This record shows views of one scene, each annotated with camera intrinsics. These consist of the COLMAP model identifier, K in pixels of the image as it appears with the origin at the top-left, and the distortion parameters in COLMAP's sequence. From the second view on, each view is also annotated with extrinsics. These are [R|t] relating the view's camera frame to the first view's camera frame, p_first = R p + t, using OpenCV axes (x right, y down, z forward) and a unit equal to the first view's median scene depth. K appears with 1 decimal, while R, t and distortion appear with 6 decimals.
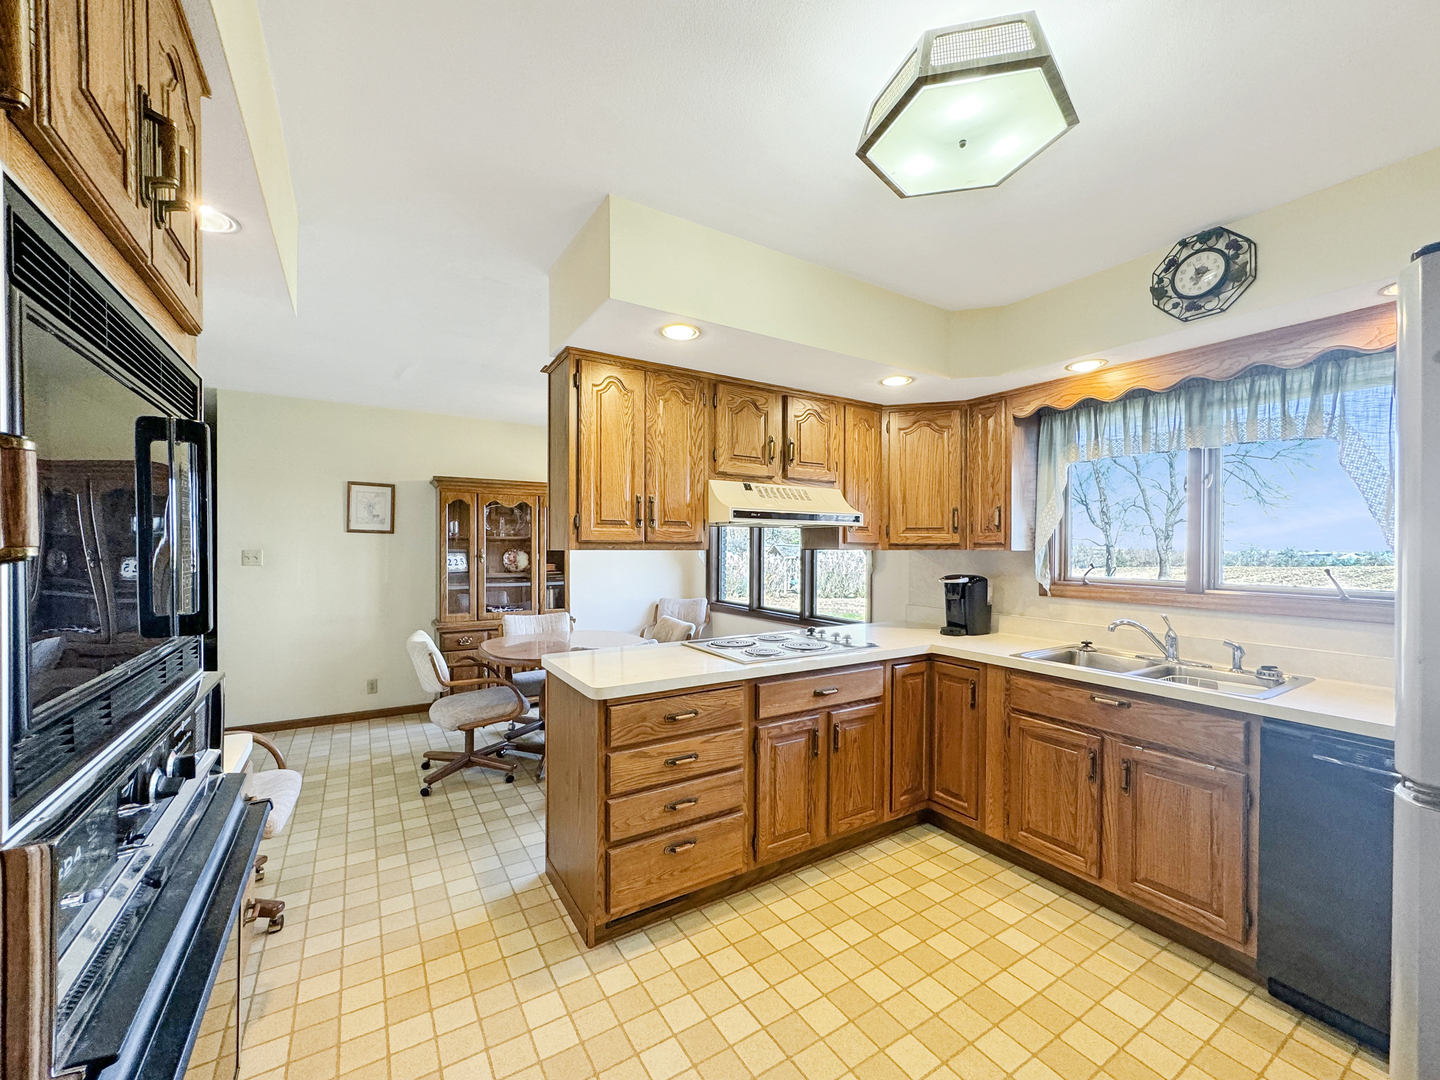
lens RADIAL K [[580.8, 0, 714.3], [0, 580.8, 554.6], [0, 0, 1]] dist [0.000499, 0.000034]
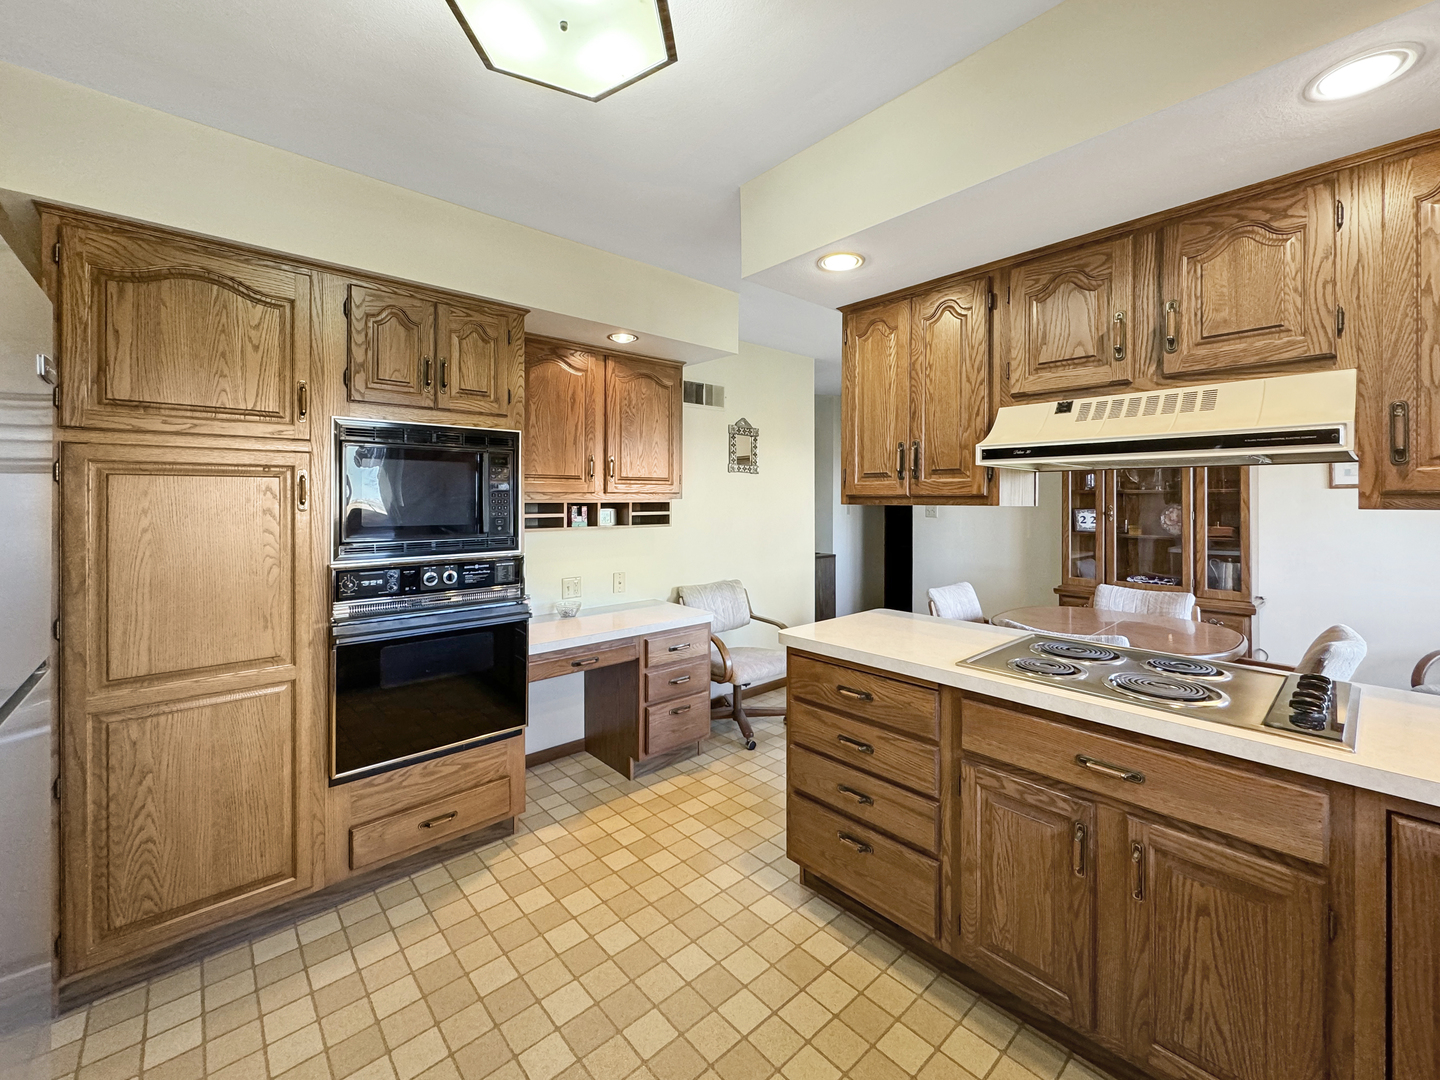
lens RADIAL K [[585.7, 0, 718.6], [0, 585.7, 510.9], [0, 0, 1]] dist [0.000486, 0.000195]
pose [[0.178525, 0.013508, -0.983843, 0.690010], [-0.018940, 0.999768, 0.010290, -0.002672], [0.983753, 0.016797, 0.178739, 0.568110]]
